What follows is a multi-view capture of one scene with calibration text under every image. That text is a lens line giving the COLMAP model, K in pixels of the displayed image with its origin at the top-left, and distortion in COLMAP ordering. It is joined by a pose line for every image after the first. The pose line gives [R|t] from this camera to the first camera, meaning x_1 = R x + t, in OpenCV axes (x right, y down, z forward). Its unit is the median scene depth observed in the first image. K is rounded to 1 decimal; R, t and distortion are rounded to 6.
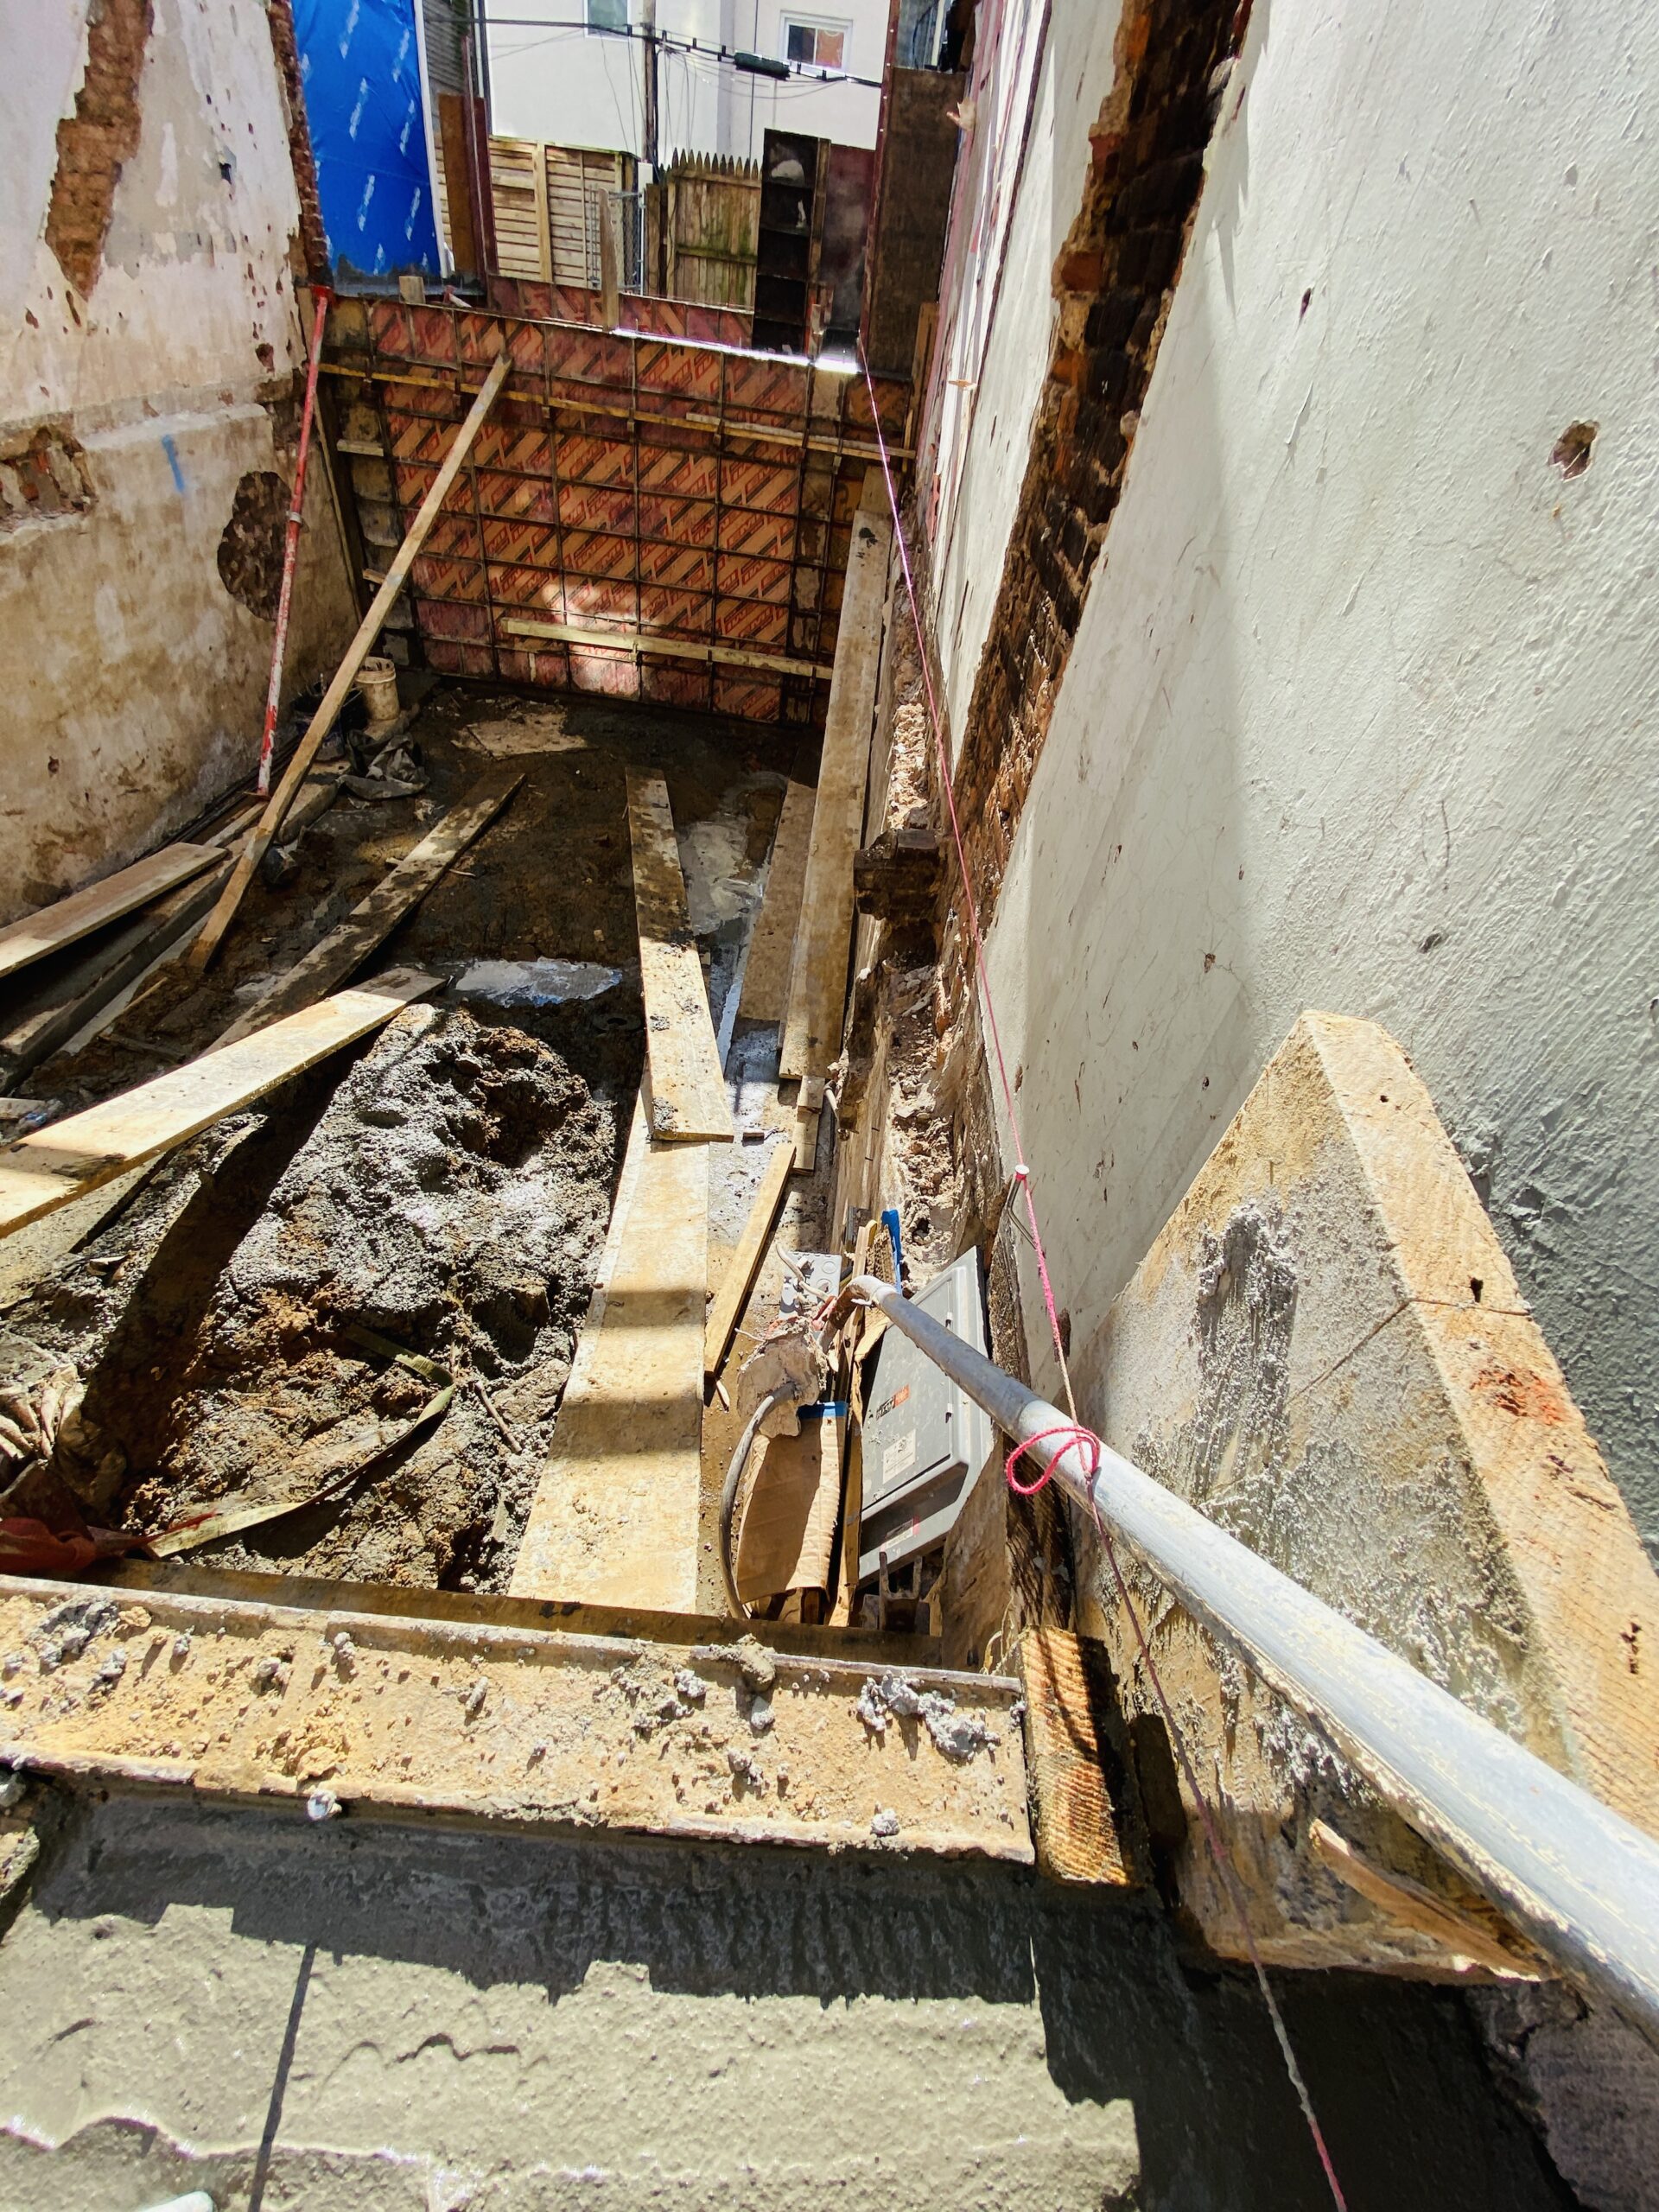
lens RADIAL K [[890.3, 0, 832.9], [0, 890.3, 1099.4], [0, 0, 1]] dist [0.011308, -0.015621]
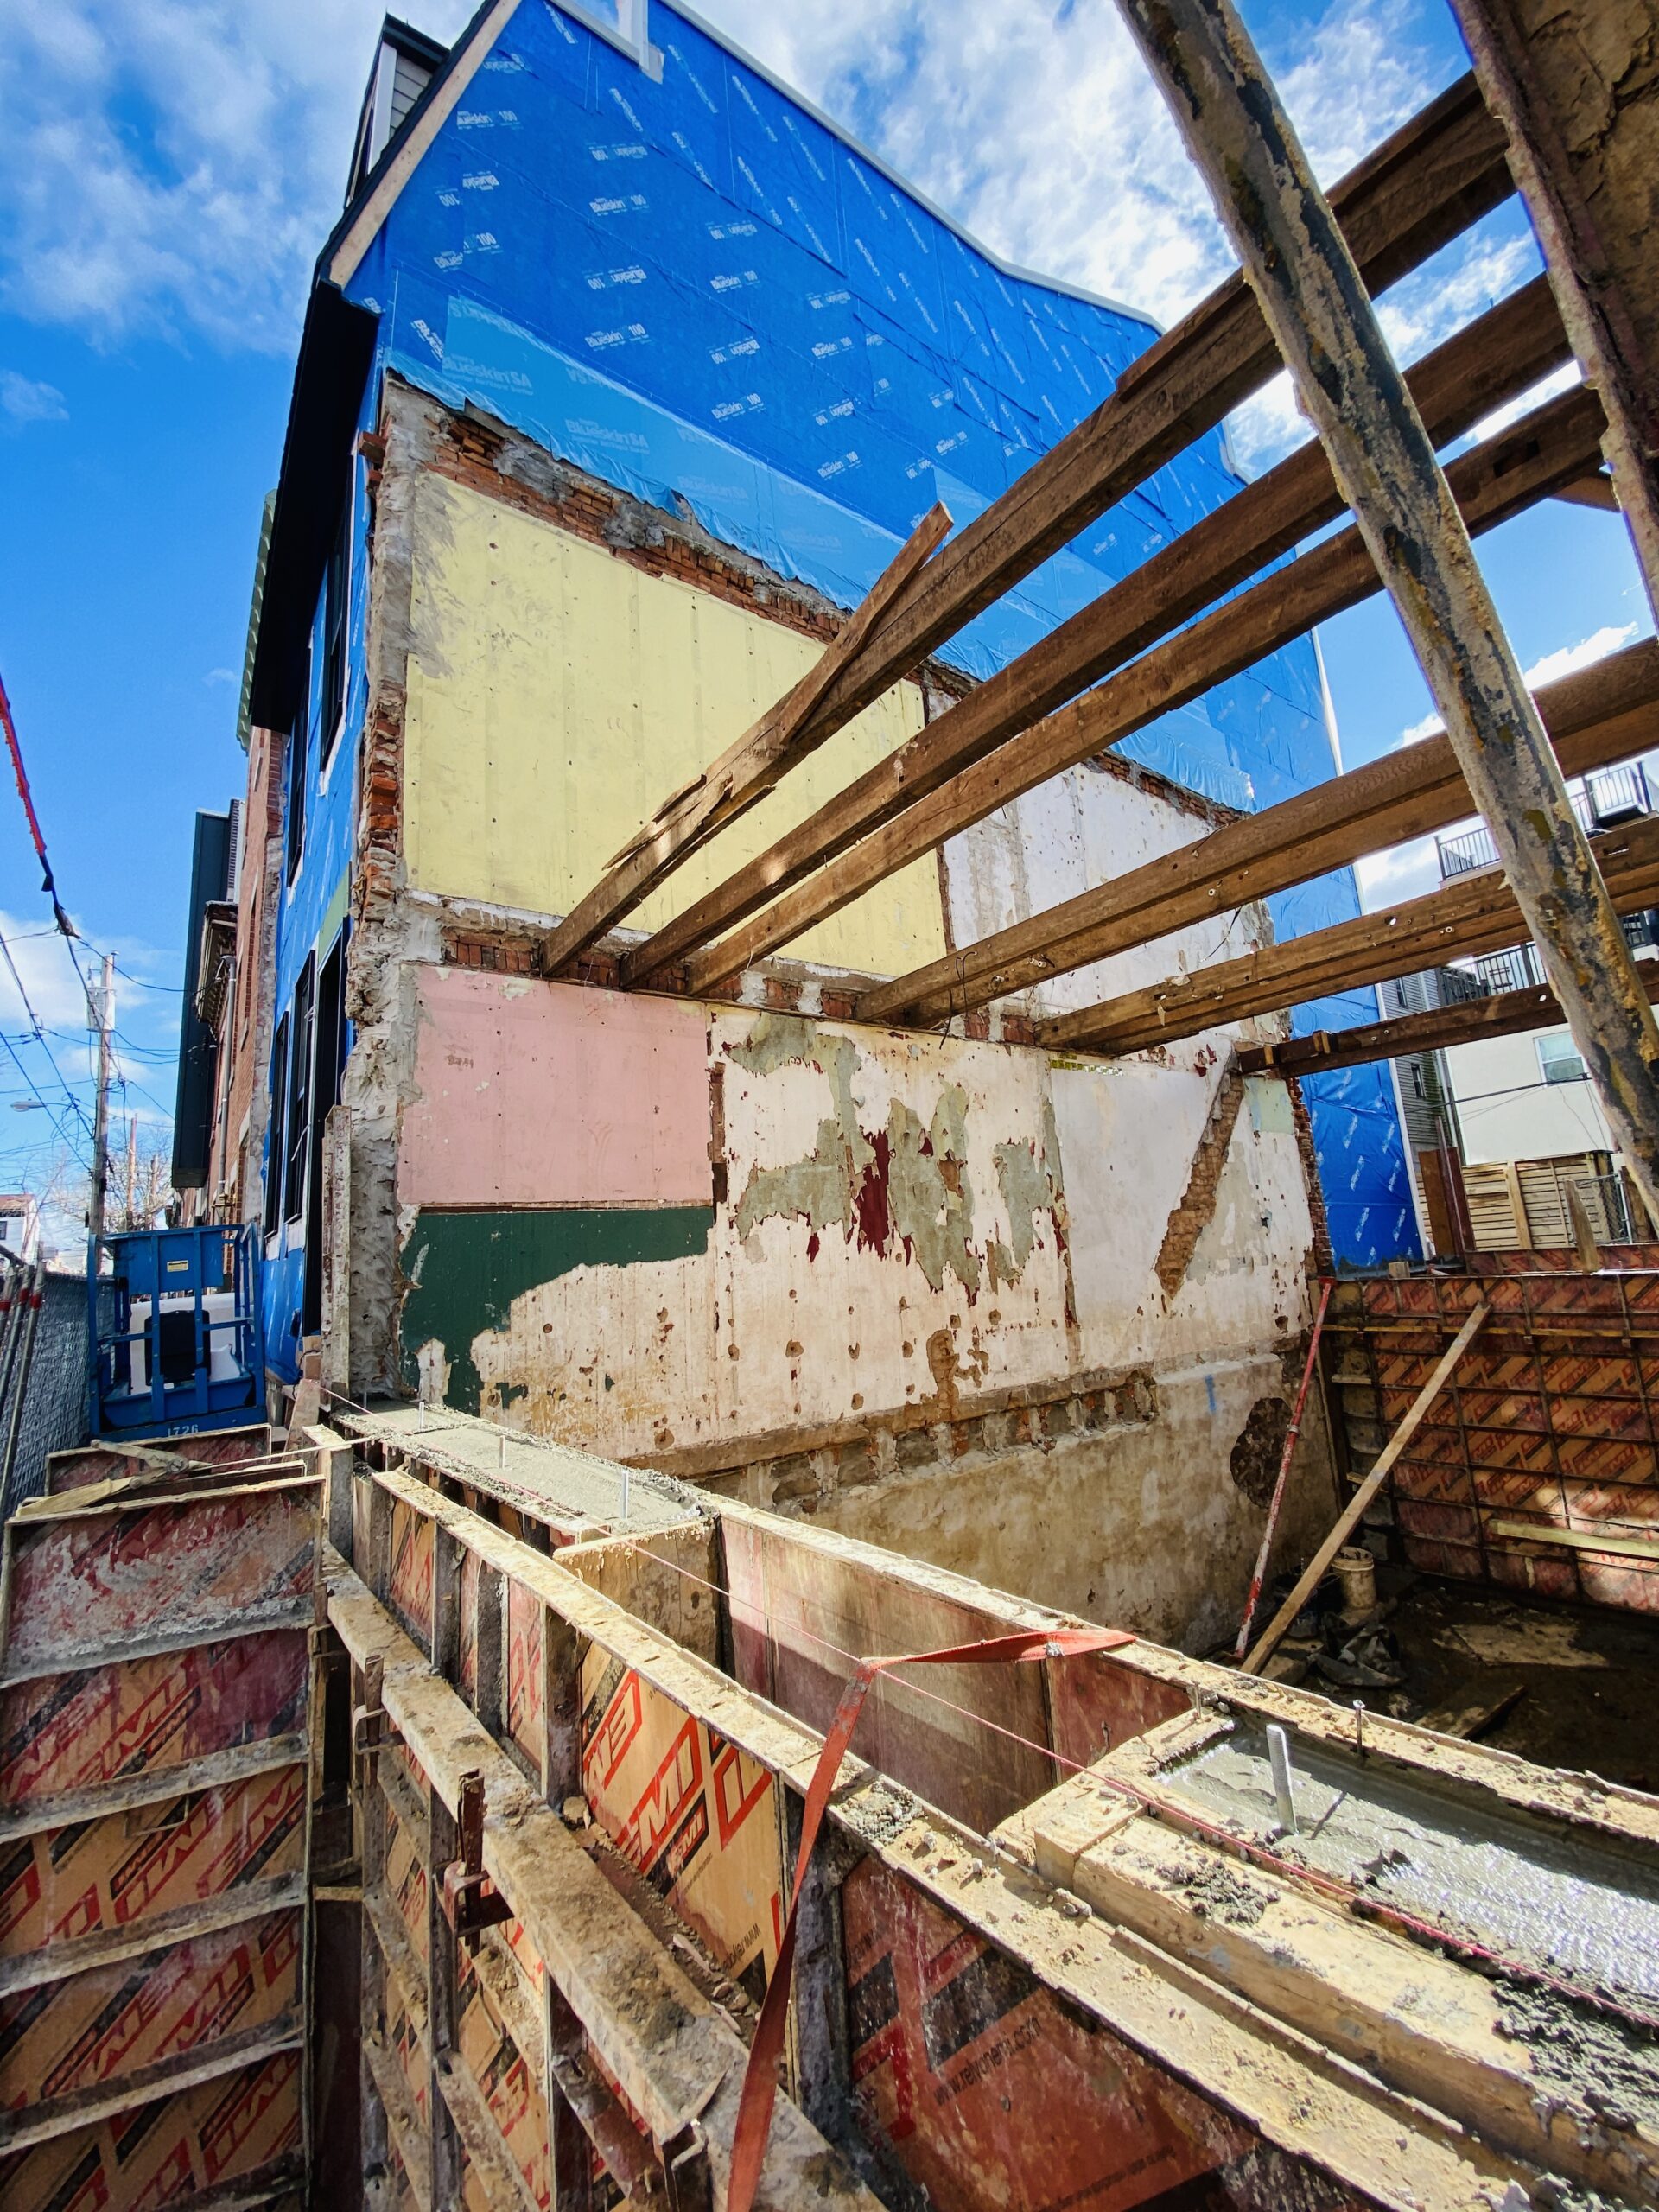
lens RADIAL K [[890.3, 0, 816.4], [0, 890.3, 1099.0], [0, 0, 1]] dist [0.011308, -0.015621]
pose [[0.607444, -0.296820, -0.736824, 0.059363], [-0.430882, 0.656134, -0.619538, 0.132938], [0.667347, 0.693819, 0.270670, -0.132047]]
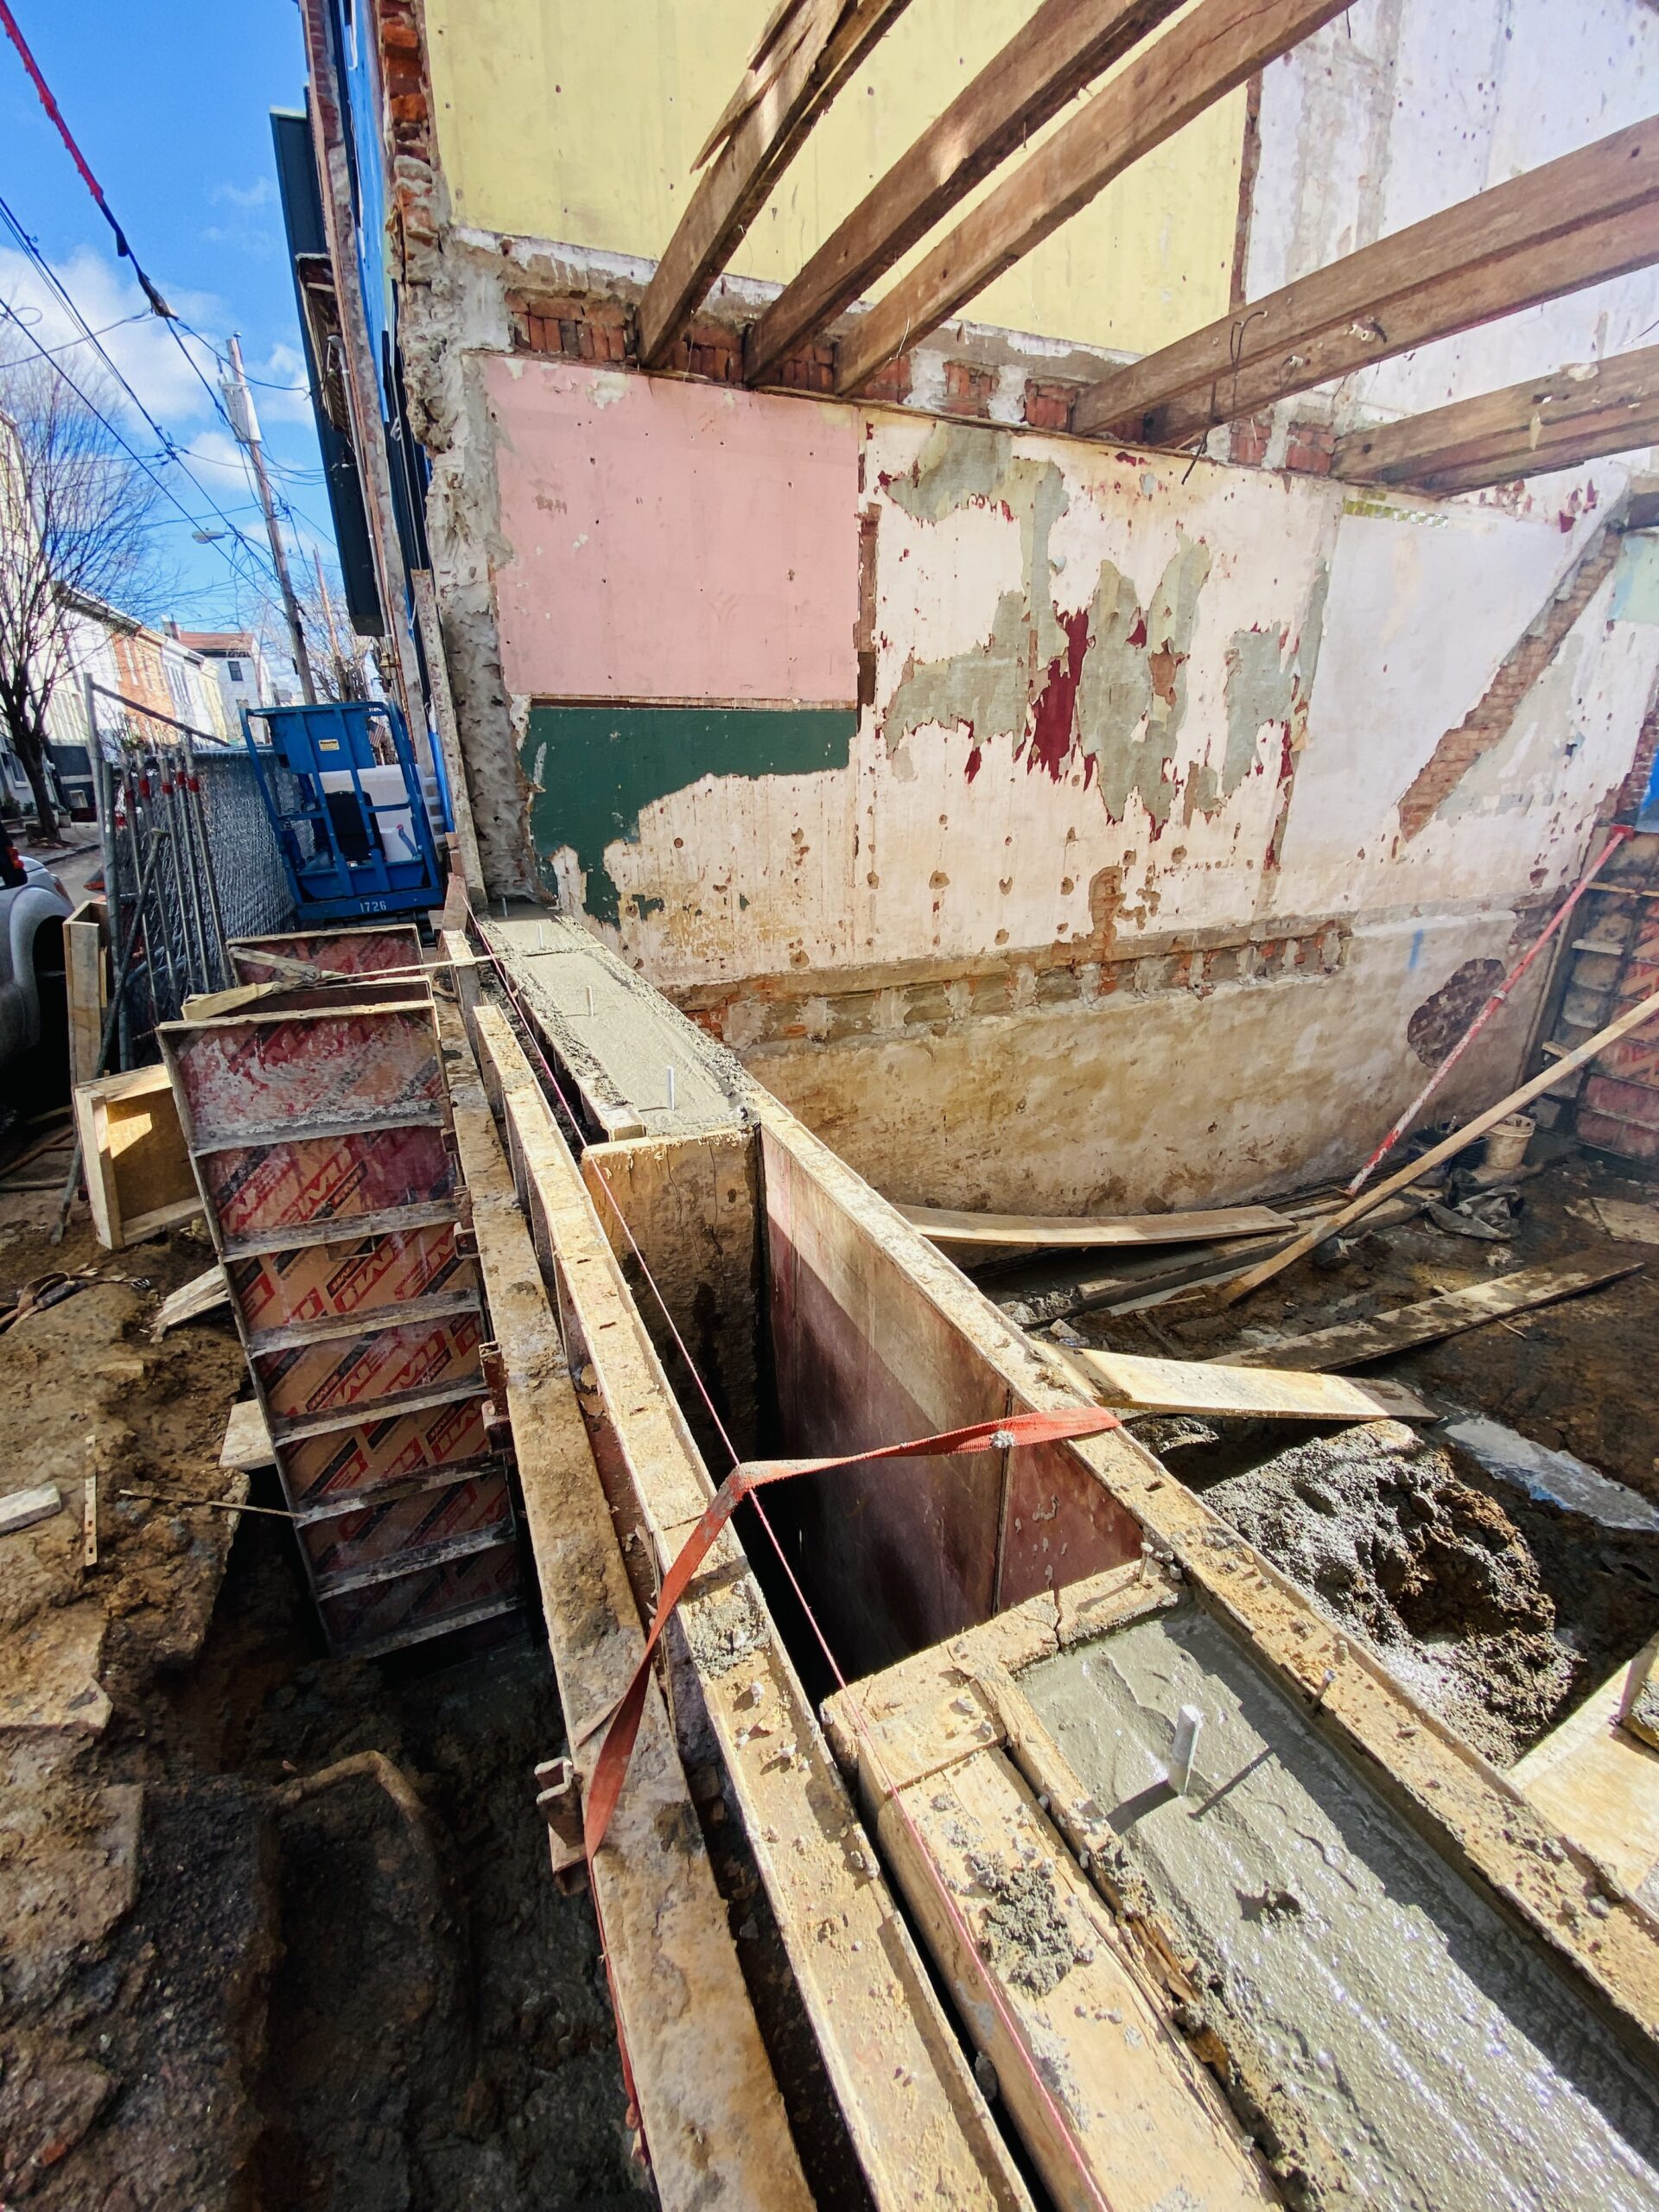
lens RADIAL K [[890.3, 0, 824.3], [0, 890.3, 1102.5], [0, 0, 1]] dist [0.011308, -0.015621]
pose [[0.448069, 0.211297, -0.868670, 0.023816], [-0.557614, 0.825548, -0.086815, 0.038915], [0.698785, 0.523282, 0.487725, -0.094629]]
